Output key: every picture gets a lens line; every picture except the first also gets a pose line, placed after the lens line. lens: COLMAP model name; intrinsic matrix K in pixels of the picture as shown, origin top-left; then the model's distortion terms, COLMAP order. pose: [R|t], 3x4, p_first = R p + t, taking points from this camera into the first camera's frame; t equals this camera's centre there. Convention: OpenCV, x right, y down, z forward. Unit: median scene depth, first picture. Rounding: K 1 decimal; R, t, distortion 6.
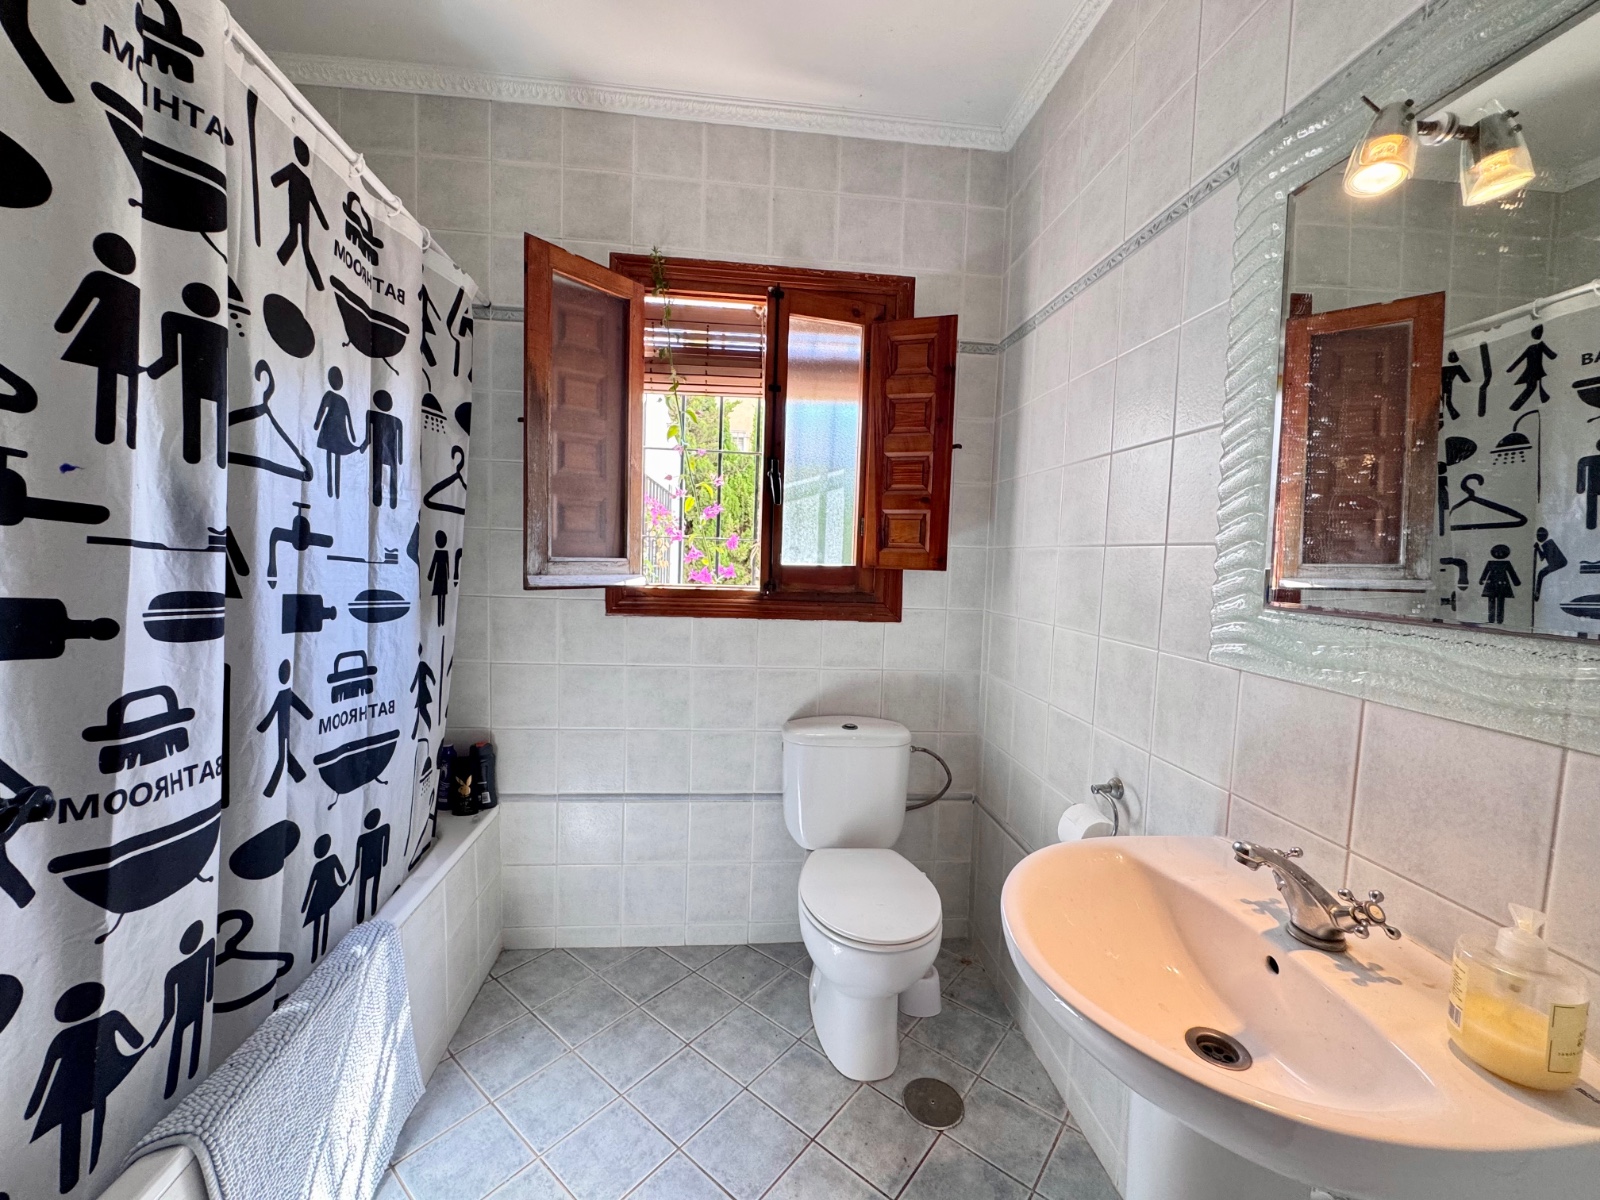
lens RADIAL K [[638.8, 0, 798.2], [0, 638.8, 593.1], [0, 0, 1]] dist [-0.006218, 0.000749]
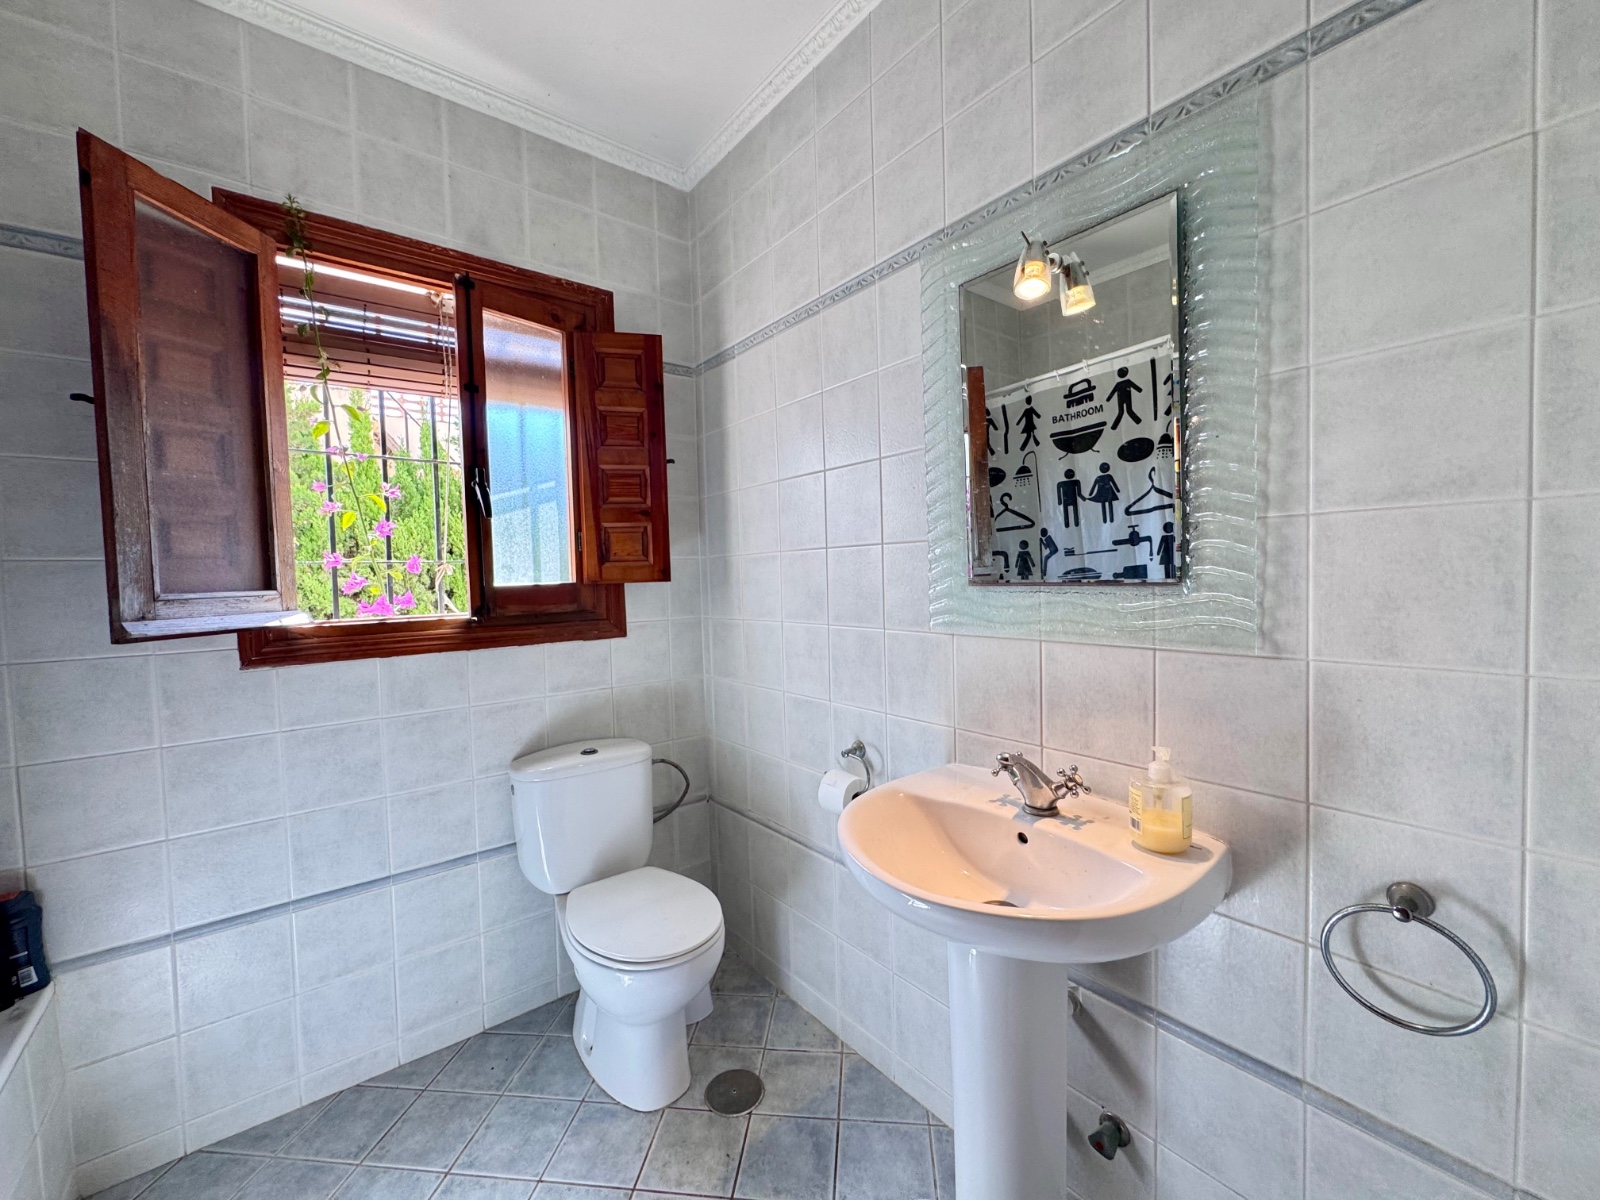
lens RADIAL K [[638.8, 0, 796.5], [0, 638.8, 592.4], [0, 0, 1]] dist [-0.006218, 0.000749]
pose [[0.840680, -0.071413, 0.536802, -0.158887], [0.088254, 0.996082, -0.005701, 0.007073], [-0.534292, 0.052168, 0.843689, 0.027027]]
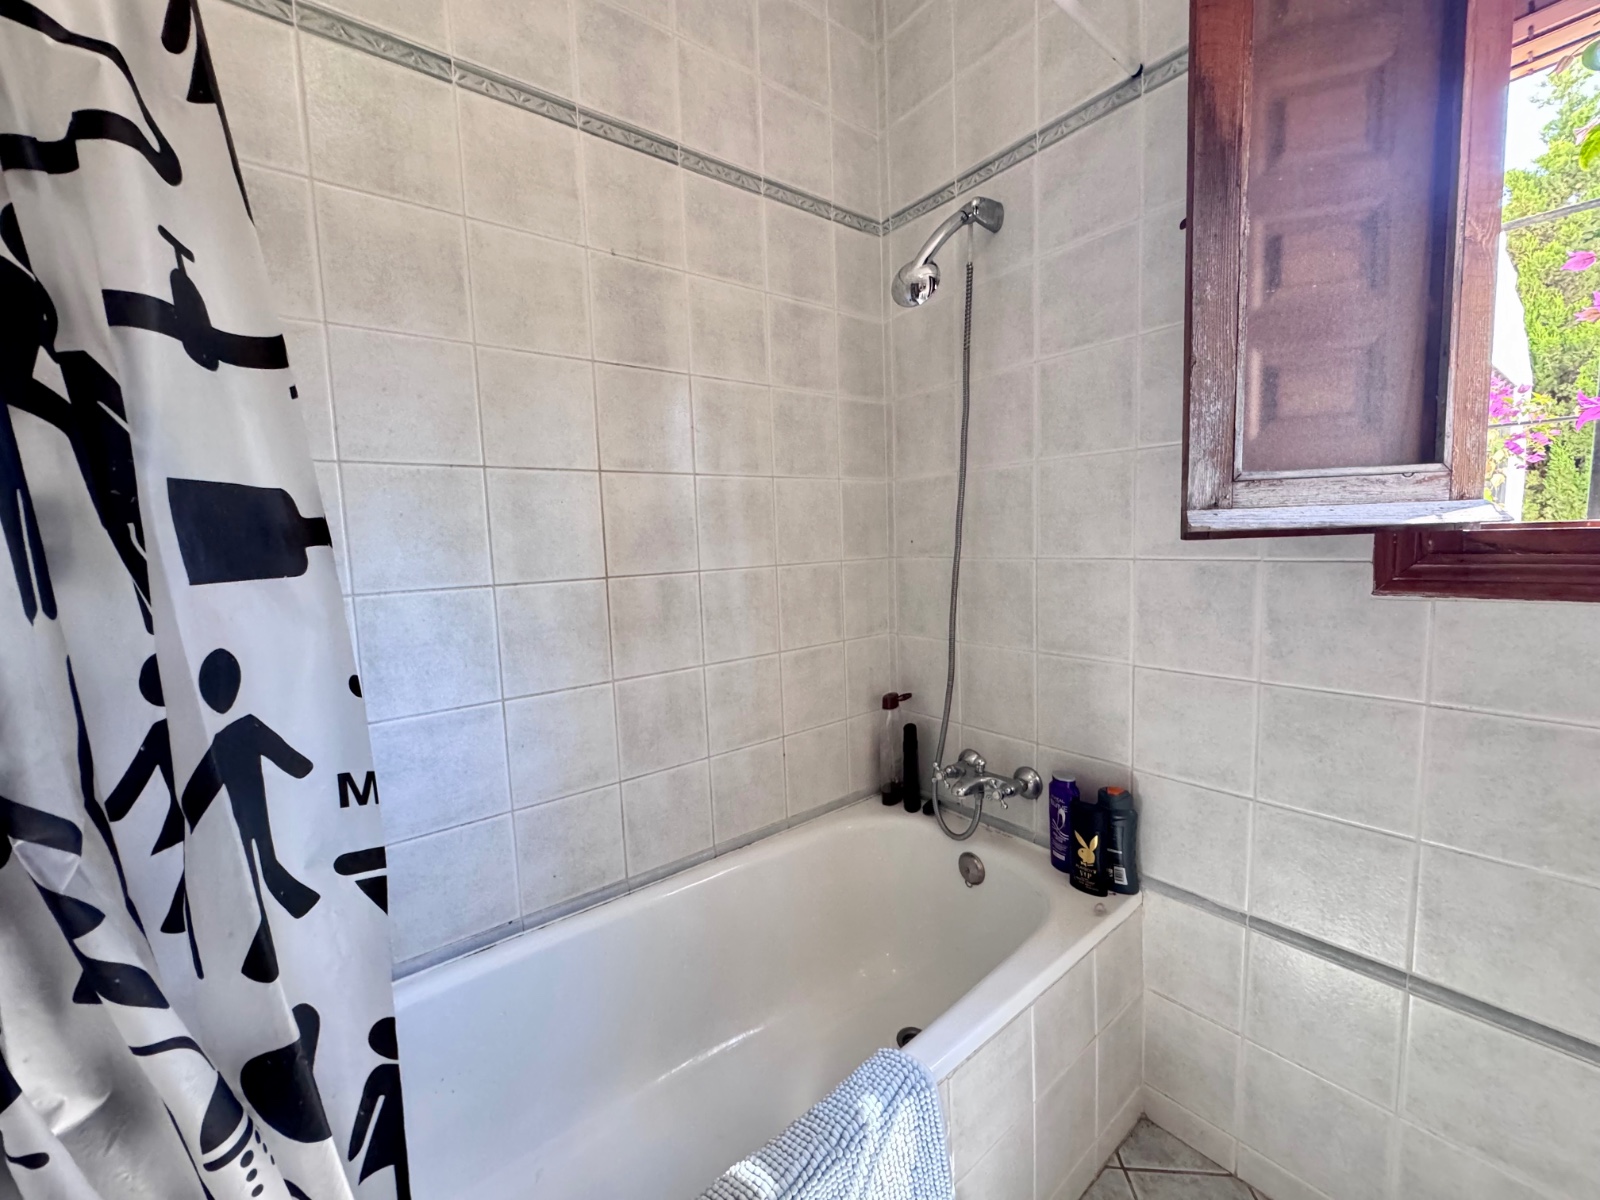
lens RADIAL K [[638.8, 0, 797.4], [0, 638.8, 604.1], [0, 0, 1]] dist [-0.006218, 0.000749]
pose [[0.536013, 0.035009, -0.843483, -0.140231], [0.002815, 0.999060, 0.043255, 0.021780], [0.844205, -0.025559, 0.535411, 0.407569]]
